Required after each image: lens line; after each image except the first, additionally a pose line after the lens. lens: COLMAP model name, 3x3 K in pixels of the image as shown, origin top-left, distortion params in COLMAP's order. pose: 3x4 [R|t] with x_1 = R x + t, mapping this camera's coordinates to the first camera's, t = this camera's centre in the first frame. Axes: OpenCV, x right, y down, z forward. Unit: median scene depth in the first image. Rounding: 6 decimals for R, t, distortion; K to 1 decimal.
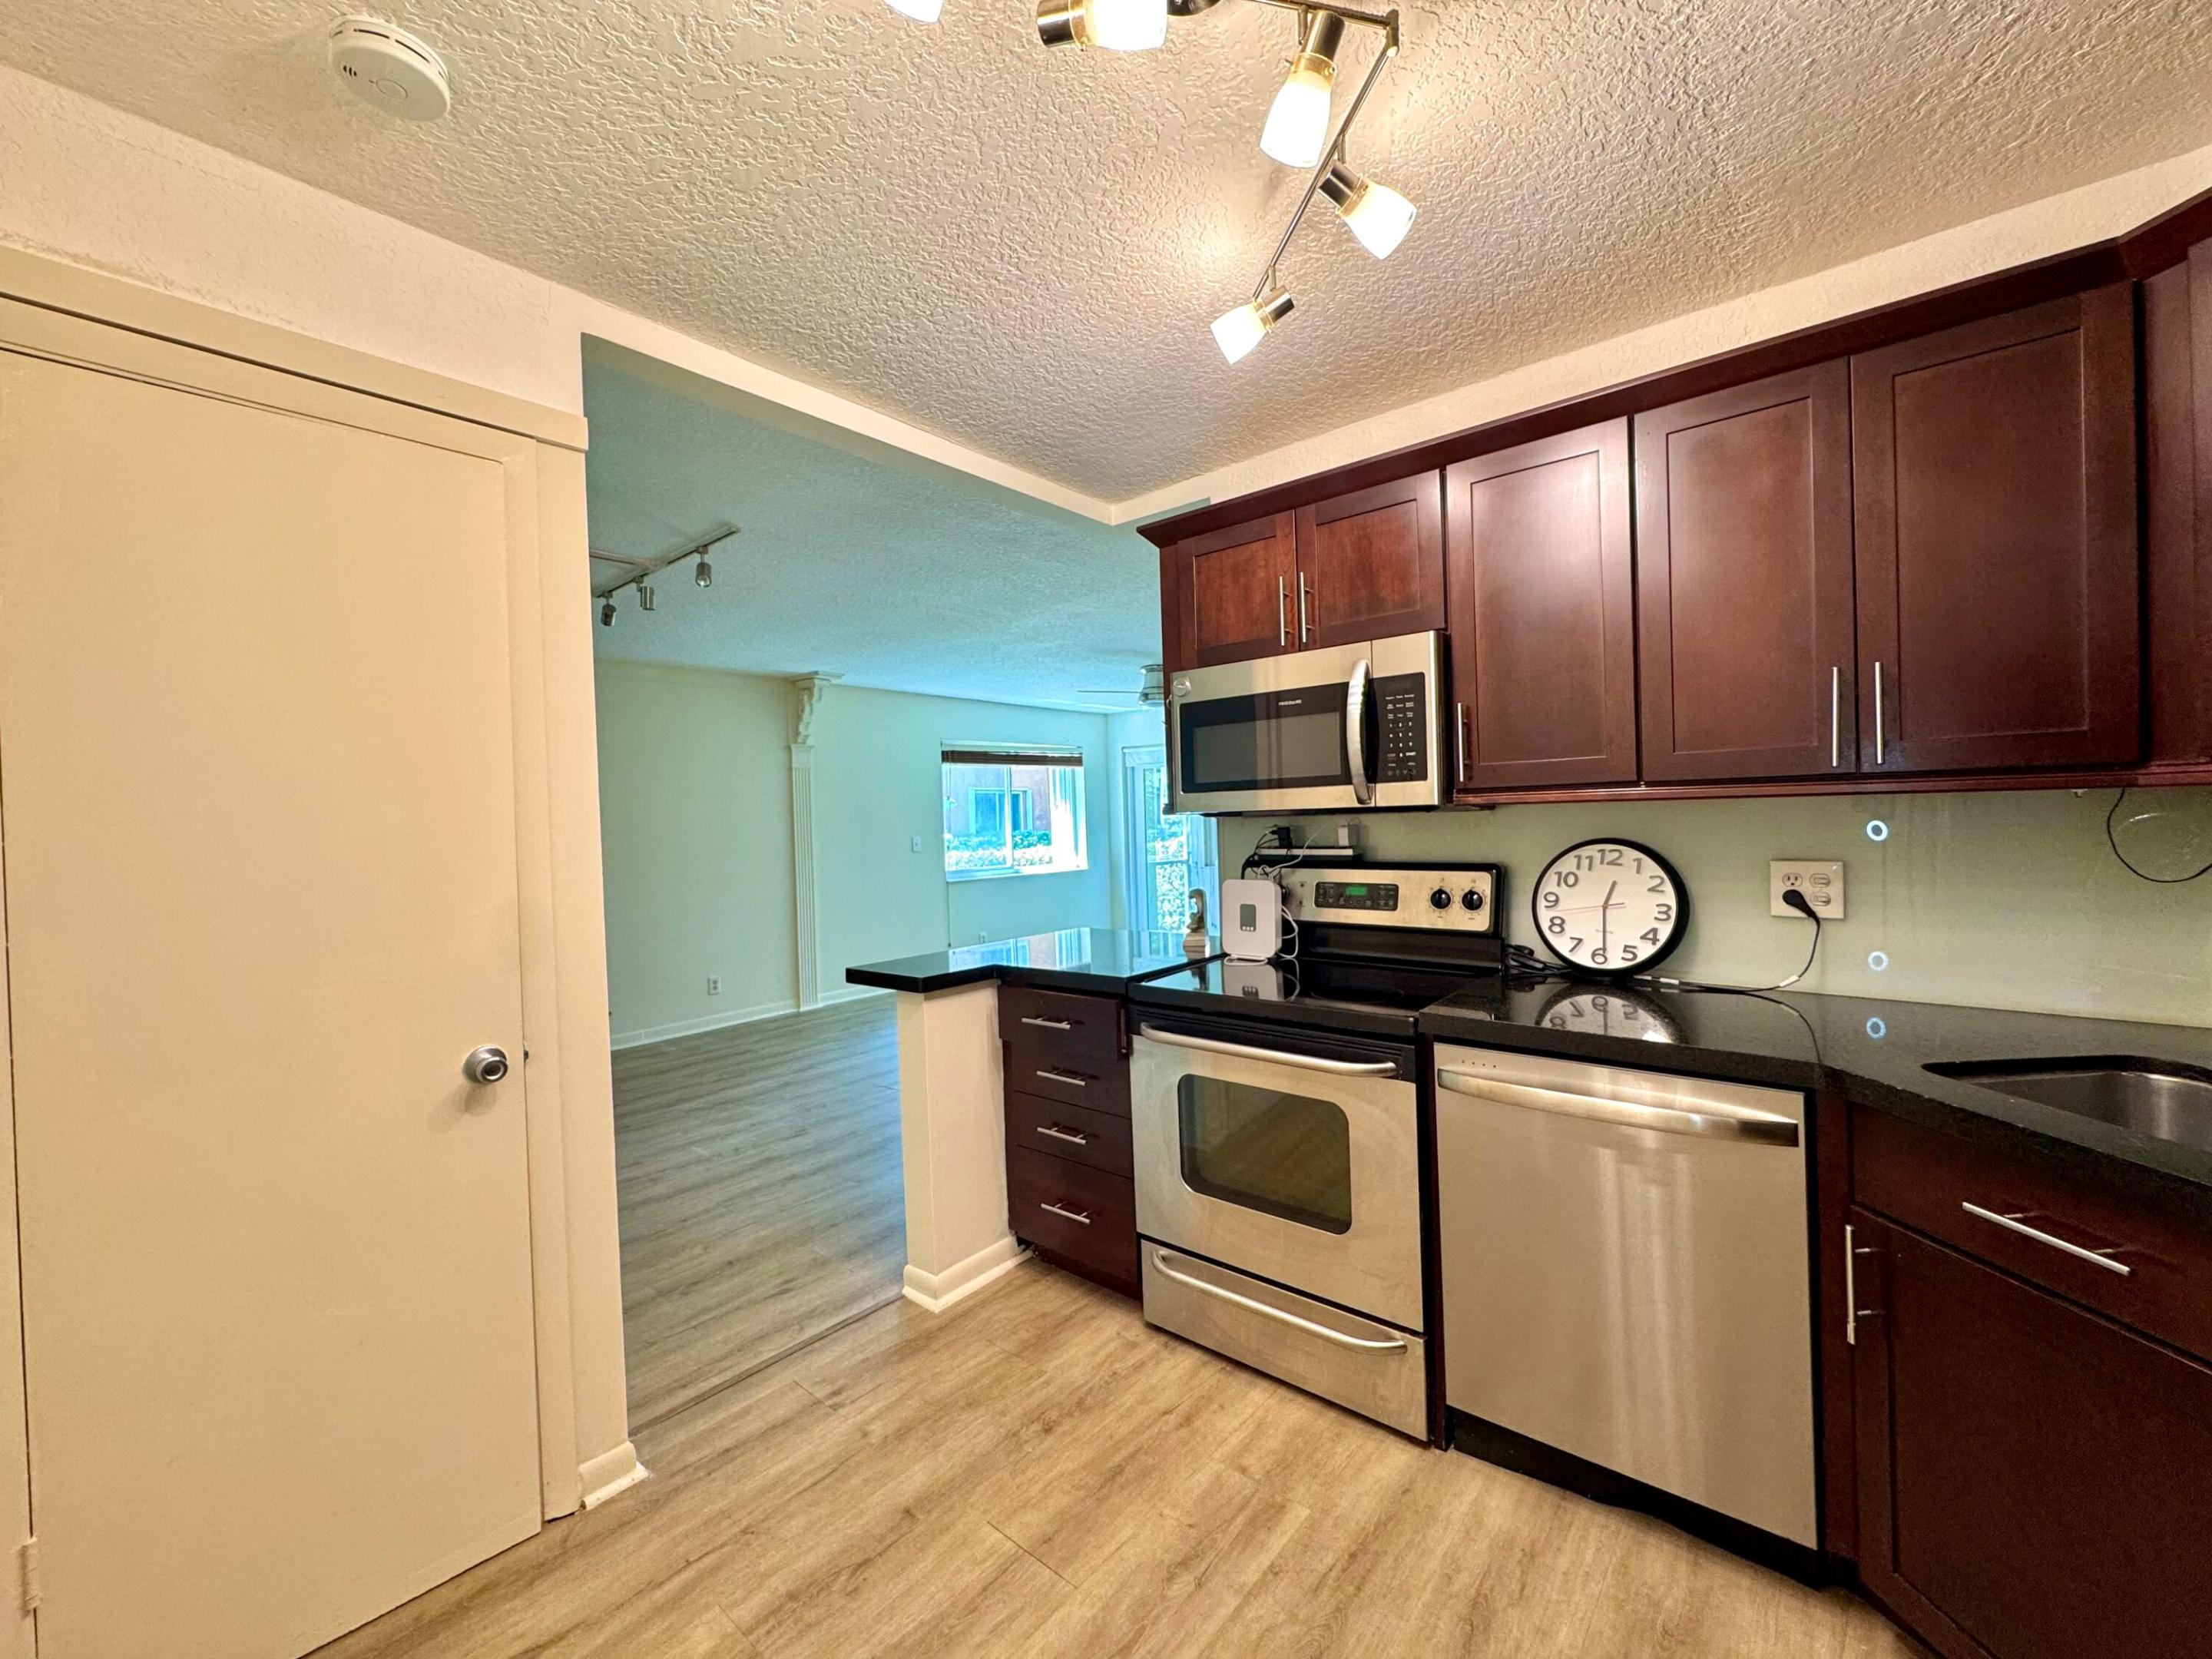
lens RADIAL K [[884.4, 0, 1107.2], [0, 884.4, 830.3], [0, 0, 1]] dist [-0.003673, -0.000068]
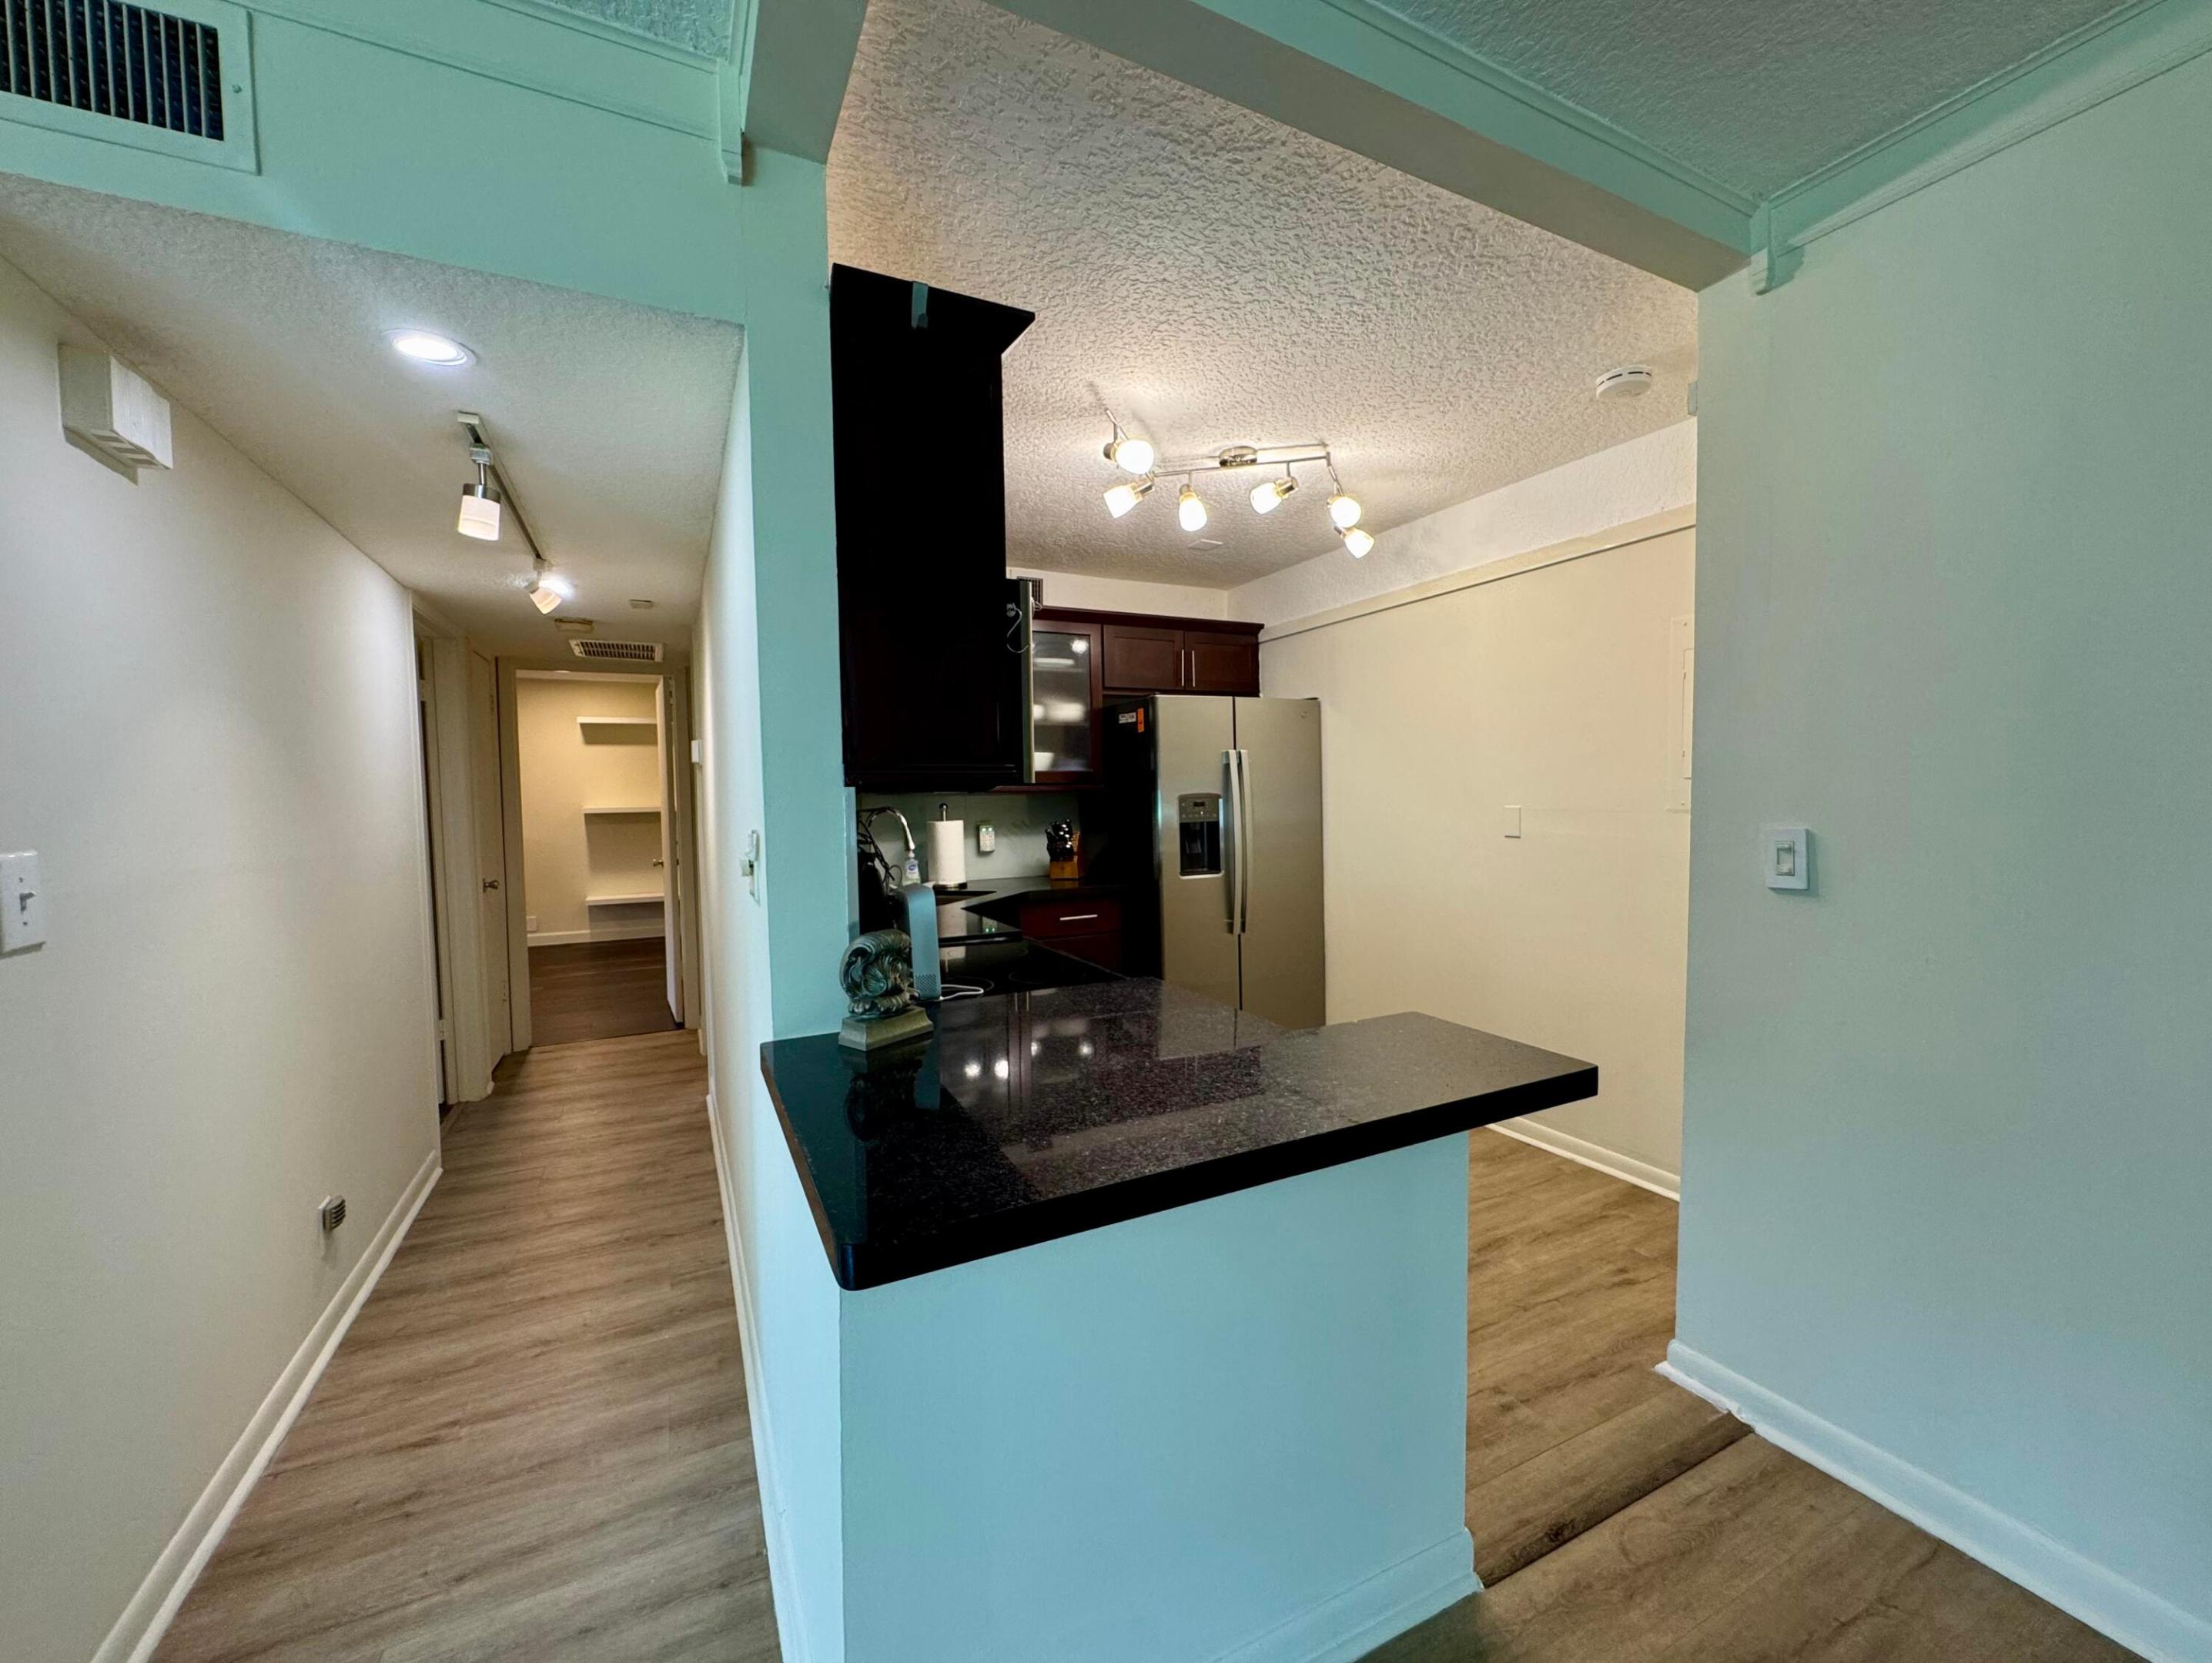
lens RADIAL K [[884.4, 0, 1107.2], [0, 884.4, 832.3], [0, 0, 1]] dist [-0.003673, -0.000068]
pose [[-0.914839, 0.026518, 0.402947, -0.263516], [0.047895, 0.997924, 0.043066, -0.007375], [-0.400968, 0.058698, -0.914210, 1.647903]]
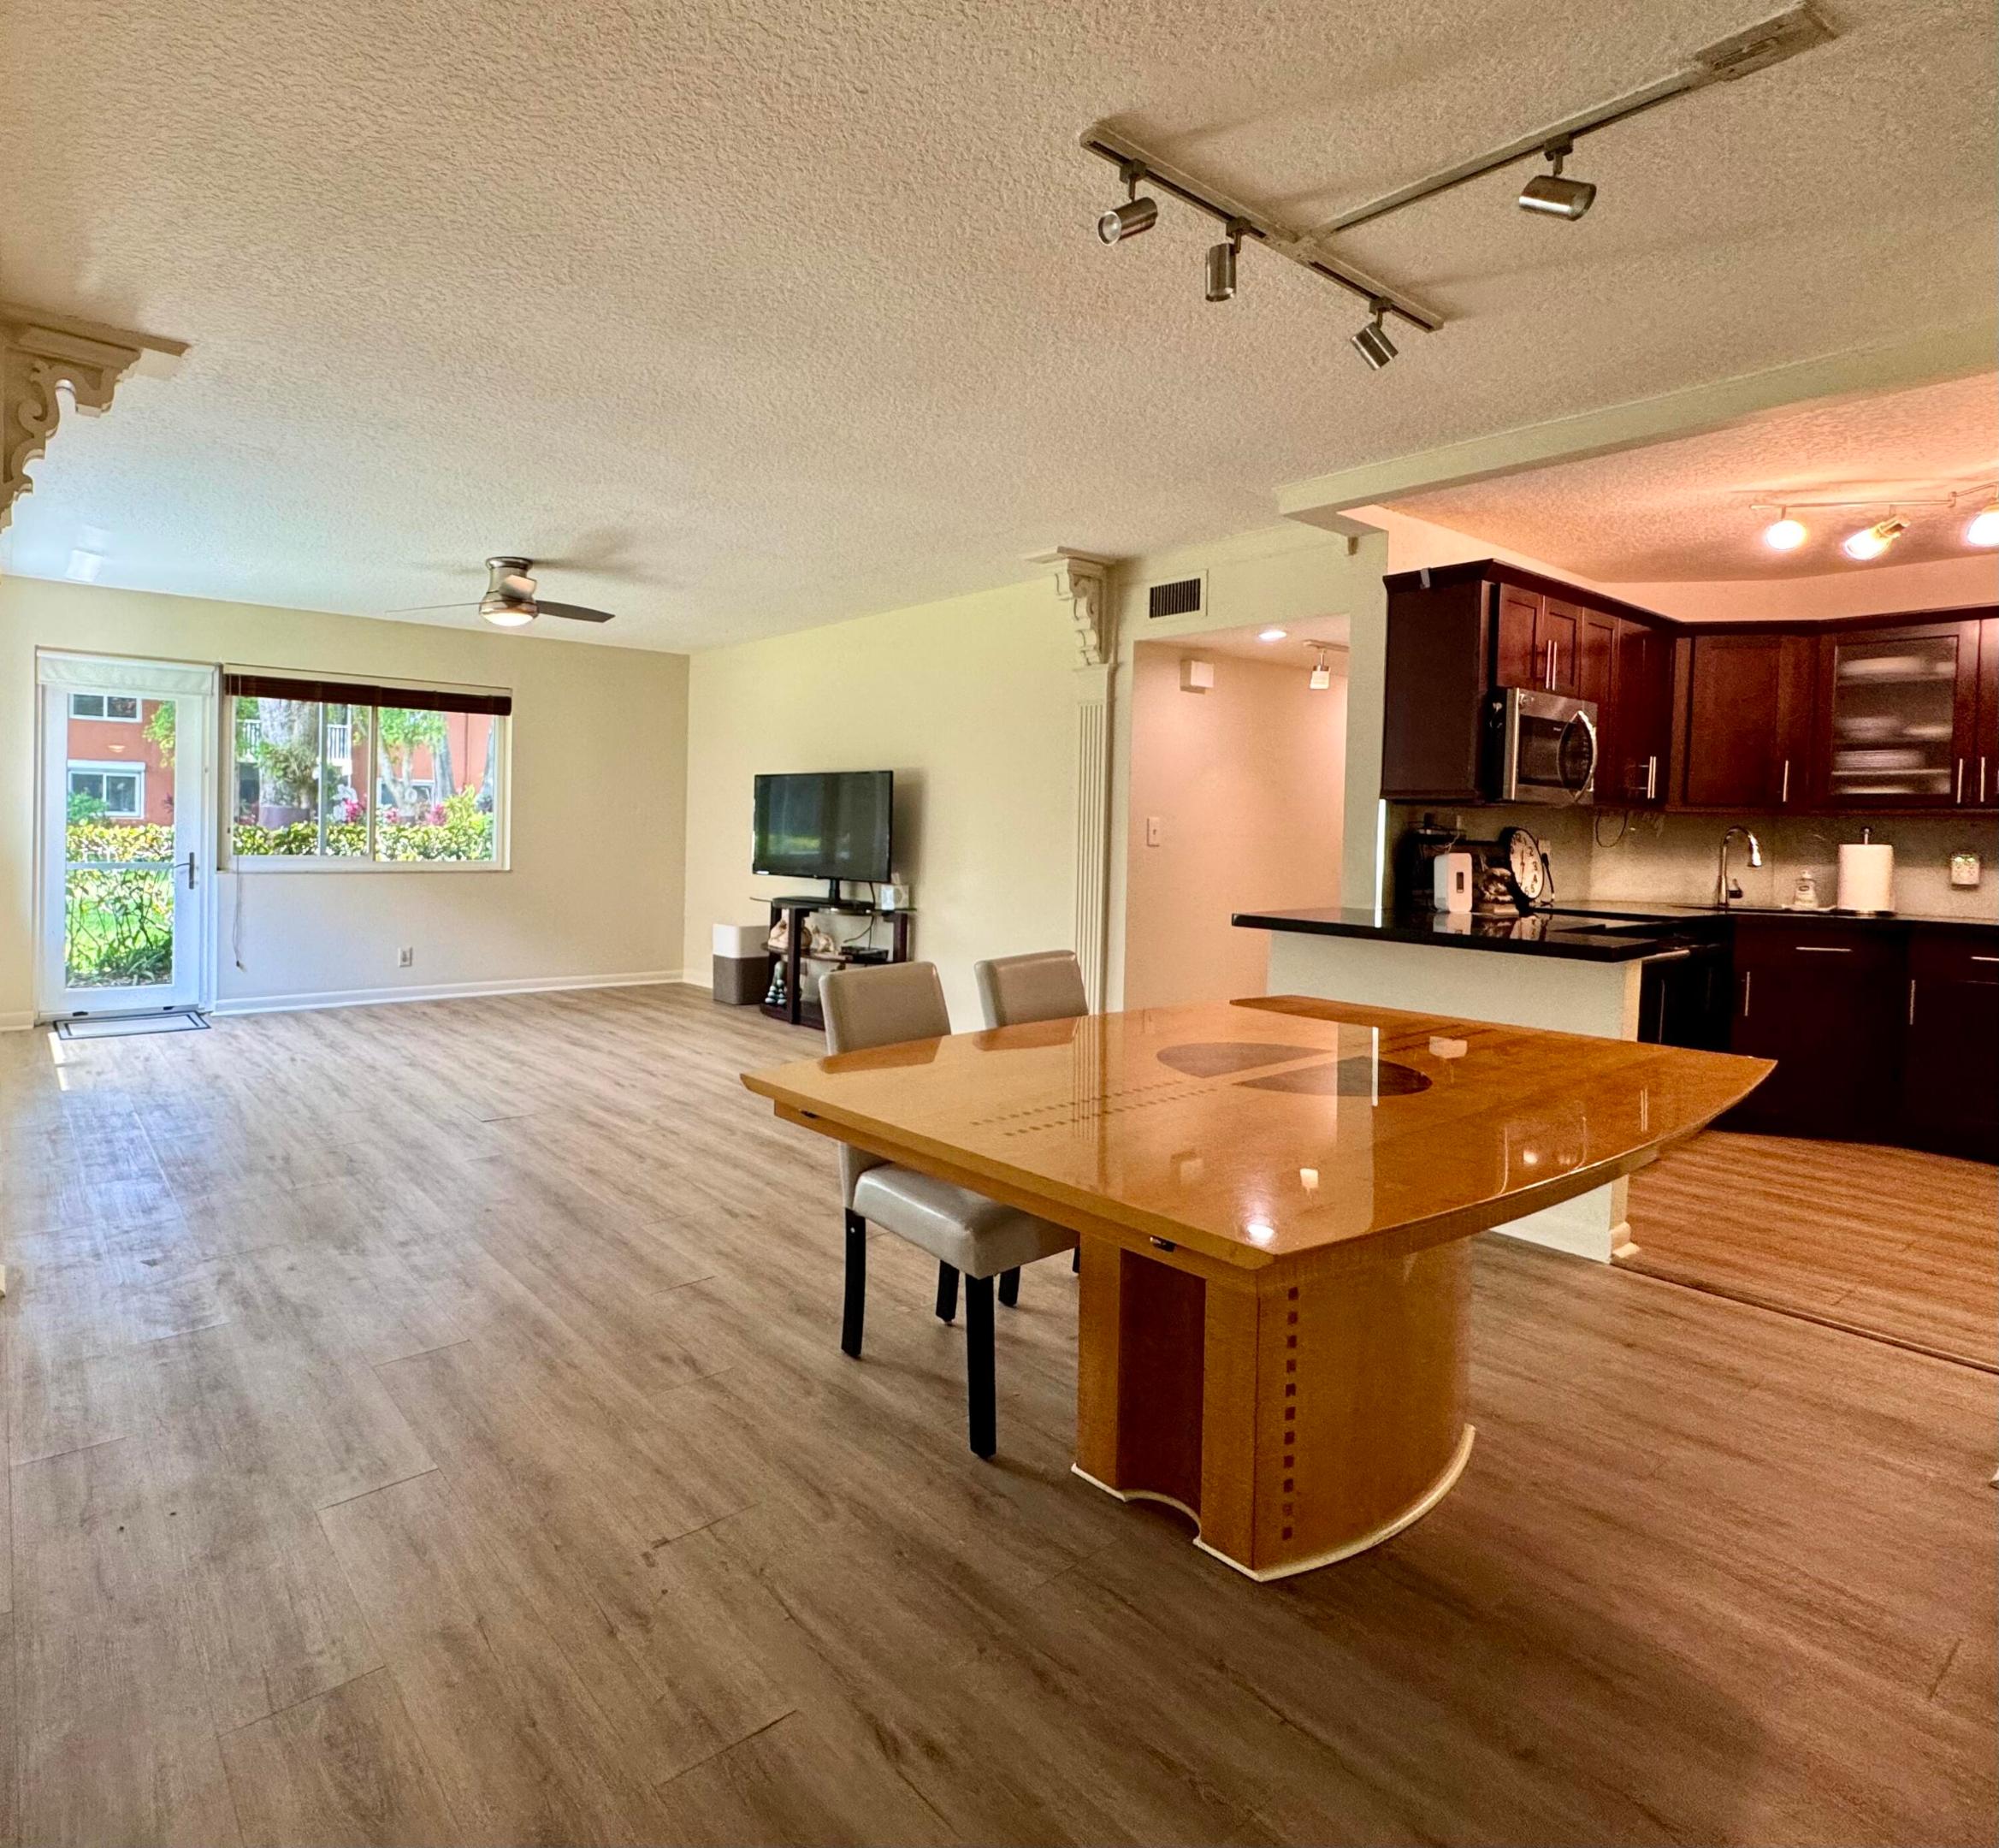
lens RADIAL K [[1074.9, 0, 667.6], [0, 1074.9, 844.6], [0, 0, 1]] dist [-0.002854, -0.001353]
pose [[0.309616, 0.011170, 0.950796, -1.777817], [-0.018221, 0.999817, -0.005813, 0.077409], [-0.950687, -0.015524, 0.309762, 1.697603]]
